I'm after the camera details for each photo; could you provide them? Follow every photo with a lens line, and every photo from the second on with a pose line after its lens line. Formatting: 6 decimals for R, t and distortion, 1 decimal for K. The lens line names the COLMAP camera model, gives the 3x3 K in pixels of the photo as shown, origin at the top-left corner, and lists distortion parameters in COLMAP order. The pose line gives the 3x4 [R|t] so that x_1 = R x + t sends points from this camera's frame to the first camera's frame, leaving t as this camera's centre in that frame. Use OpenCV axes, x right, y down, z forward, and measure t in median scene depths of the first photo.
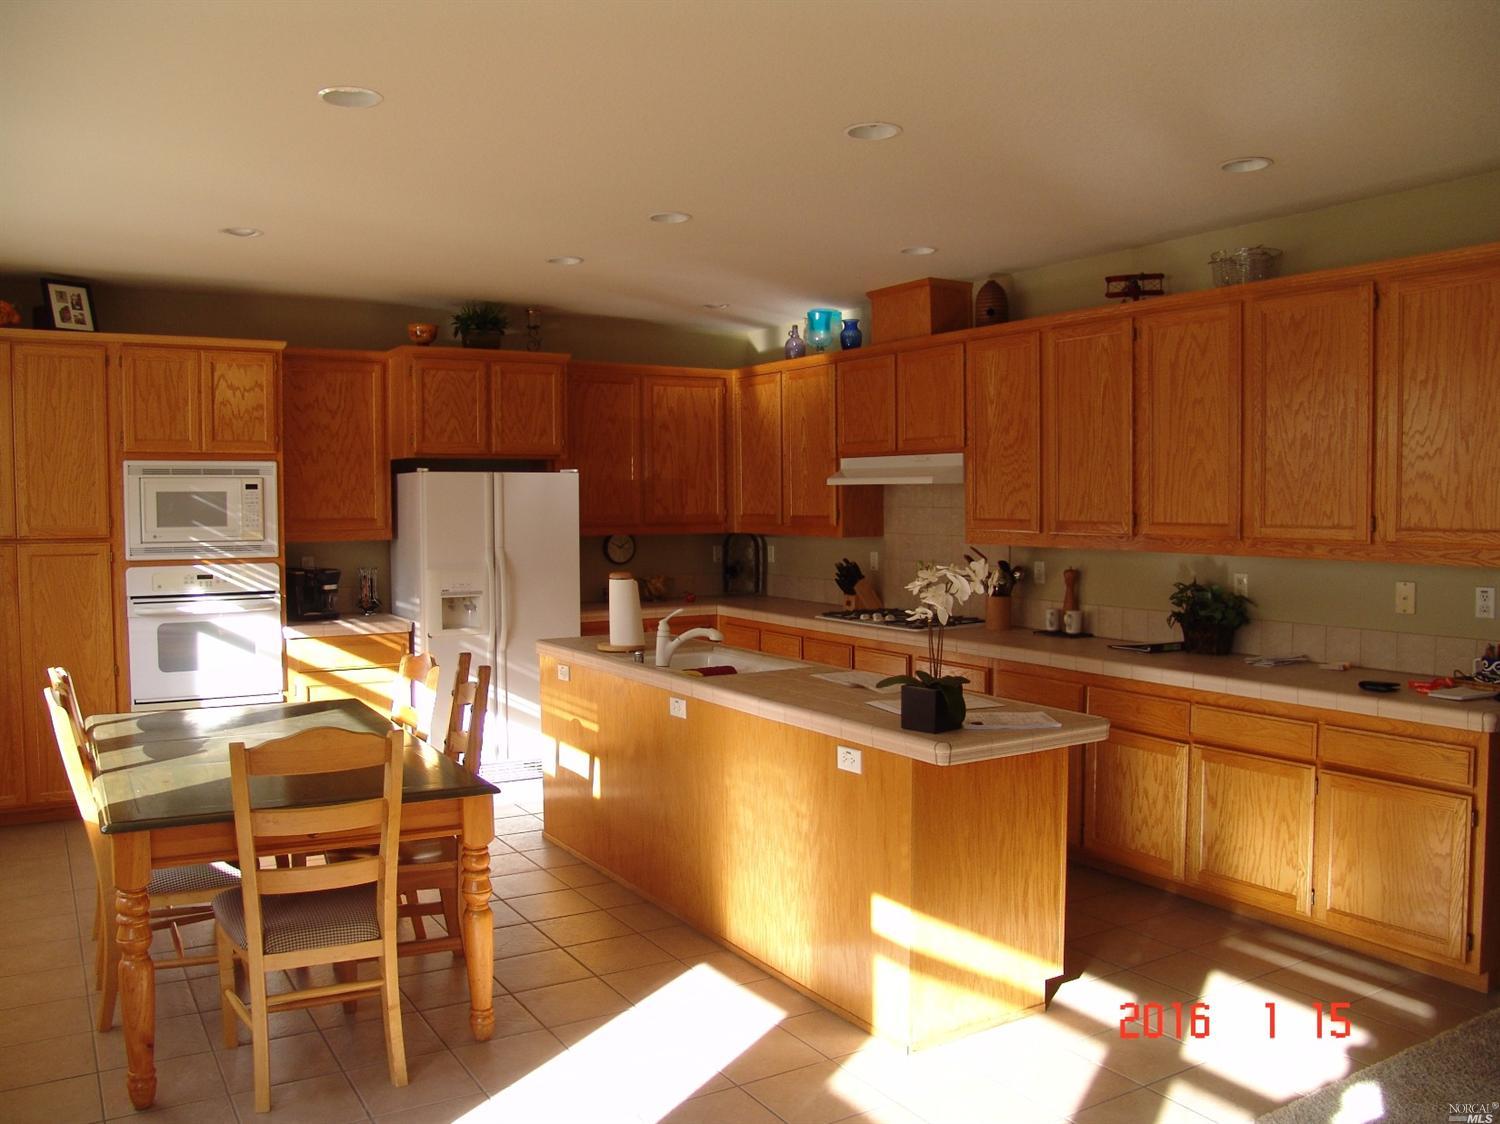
lens RADIAL K [[1248.5, 0, 737.5], [0, 1248.5, 585.4], [0, 0, 1]] dist [-0.164443, 0.134932]
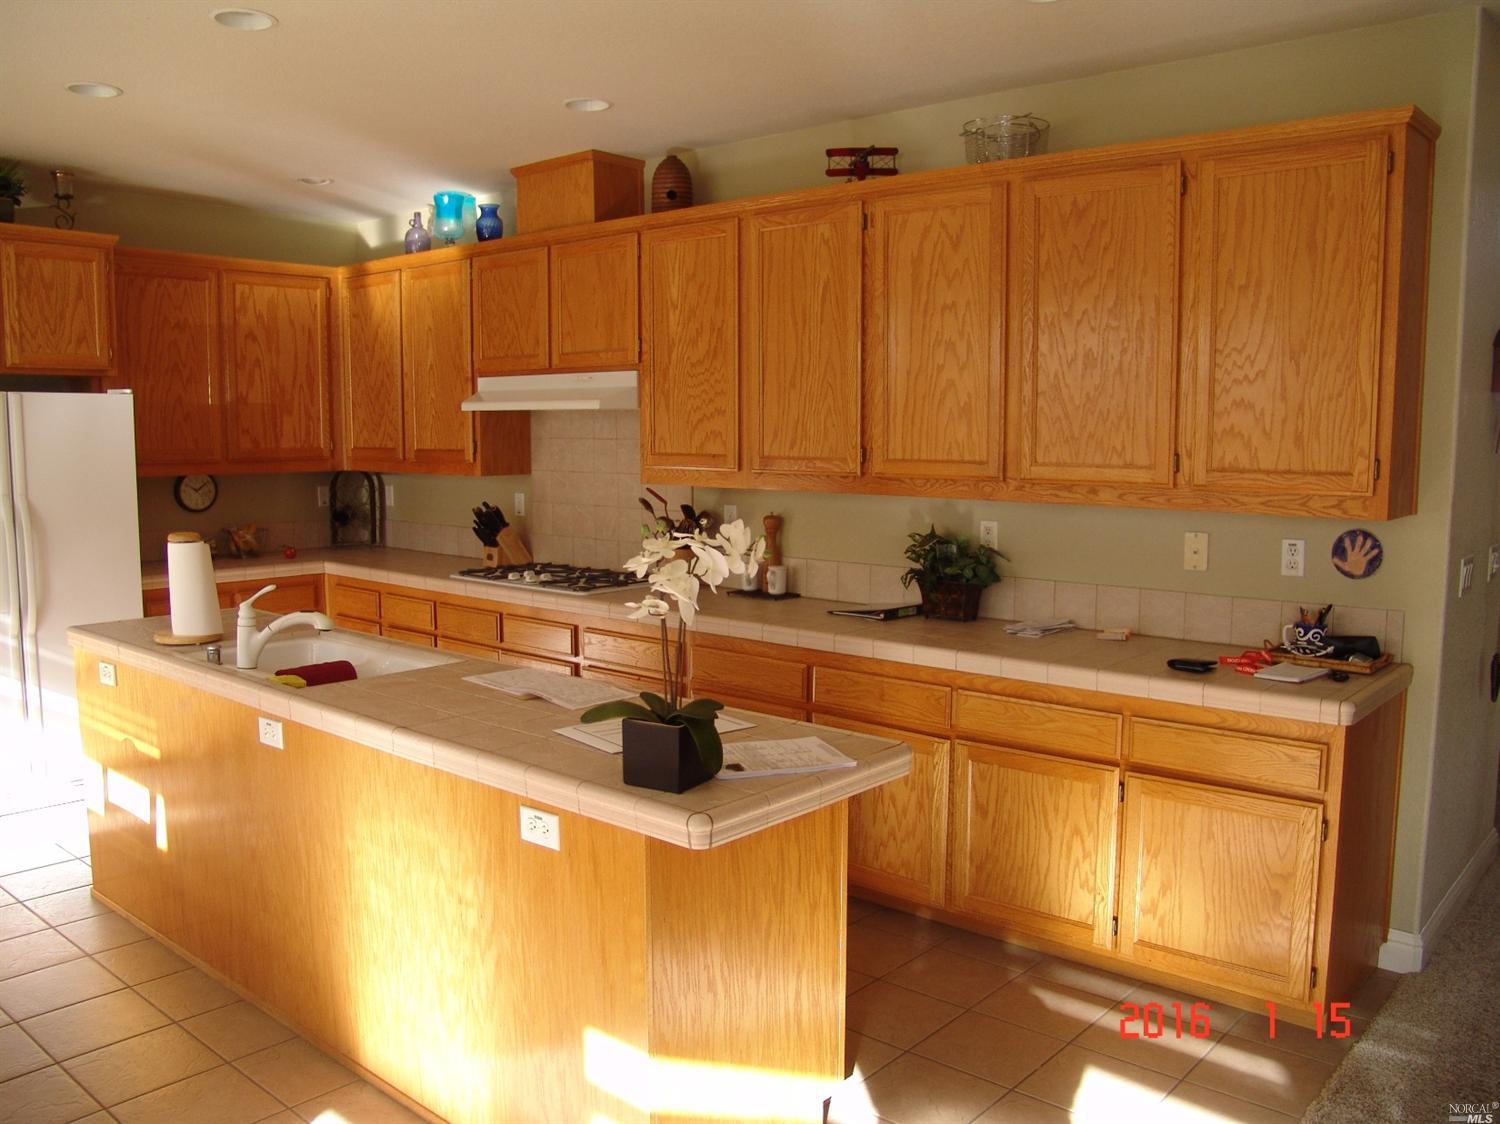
lens RADIAL K [[1248.5, 0, 737.5], [0, 1248.5, 585.4], [0, 0, 1]] dist [-0.164443, 0.134932]
pose [[0.952887, -0.029683, 0.301869, -0.002829], [0.012673, 0.998227, 0.058152, -0.017724], [-0.303060, -0.051587, 0.951574, 0.262841]]
